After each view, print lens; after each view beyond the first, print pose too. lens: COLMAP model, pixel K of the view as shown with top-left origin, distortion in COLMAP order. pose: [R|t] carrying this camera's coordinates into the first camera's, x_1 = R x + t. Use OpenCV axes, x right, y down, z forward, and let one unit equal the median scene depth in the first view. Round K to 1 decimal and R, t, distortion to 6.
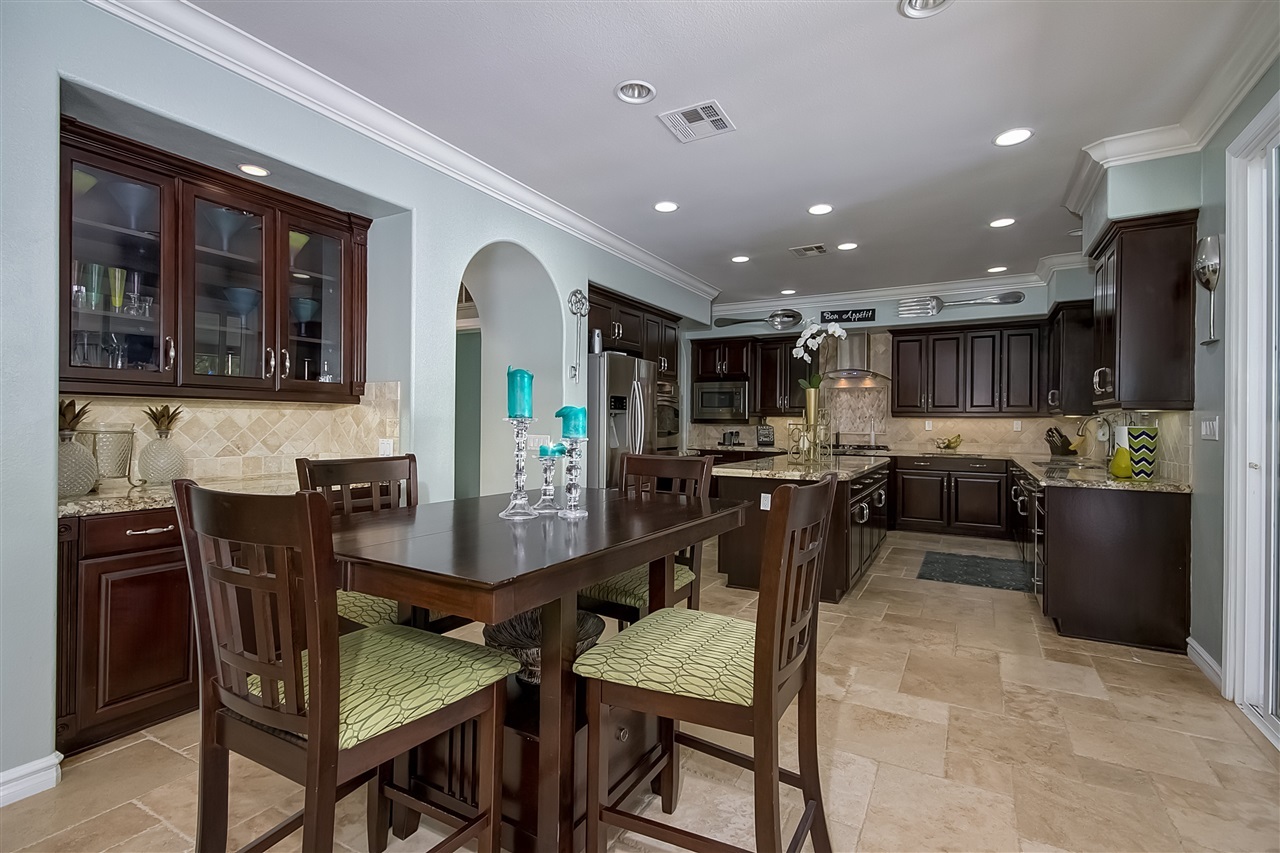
lens RADIAL K [[608.0, 0, 641.9], [0, 608.0, 402.3], [0, 0, 1]] dist [0.000209, -0.000028]
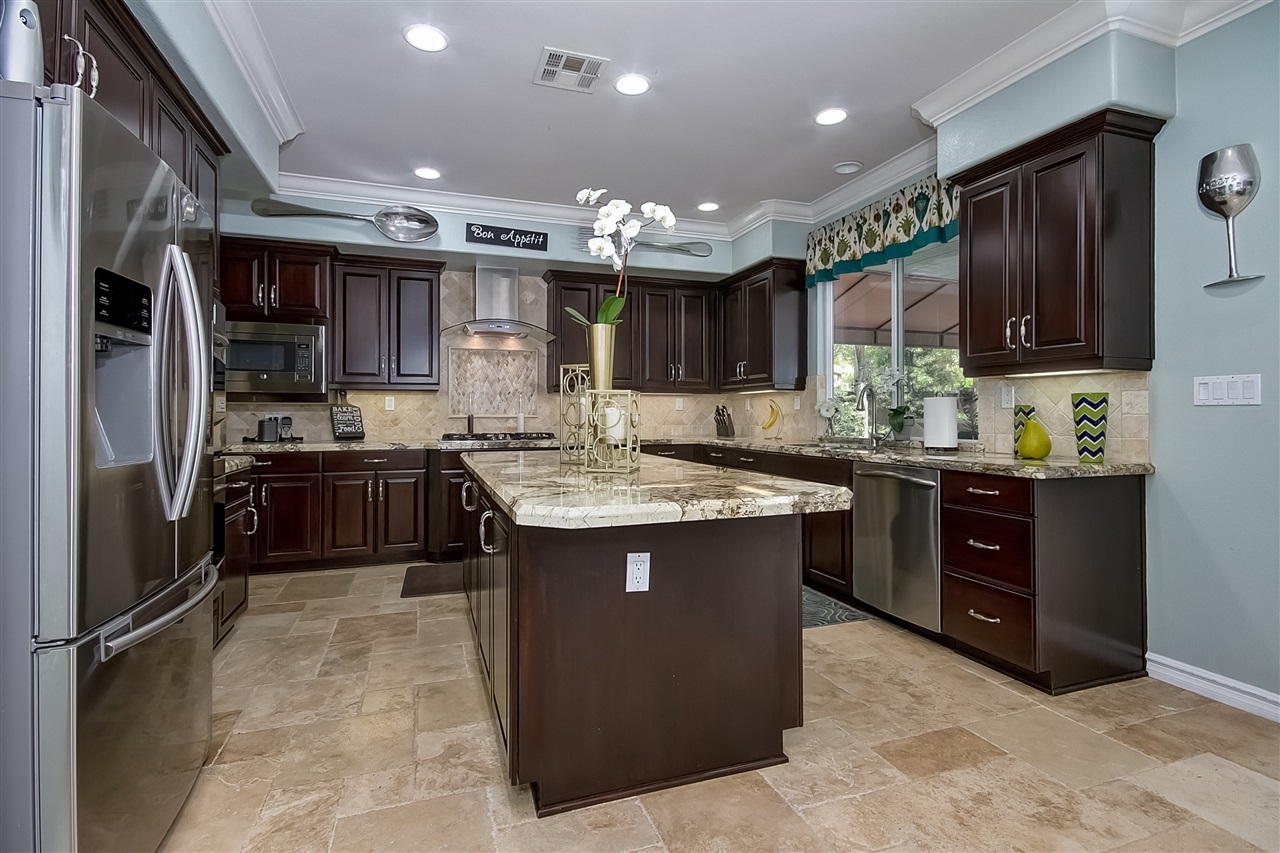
lens RADIAL K [[608.0, 0, 641.9], [0, 608.0, 402.3], [0, 0, 1]] dist [0.000209, -0.000028]
pose [[0.645476, 0.005619, 0.763760, -0.069387], [-0.018508, 0.999794, 0.008286, 0.028404], [-0.763557, -0.019485, 0.645447, 0.462832]]
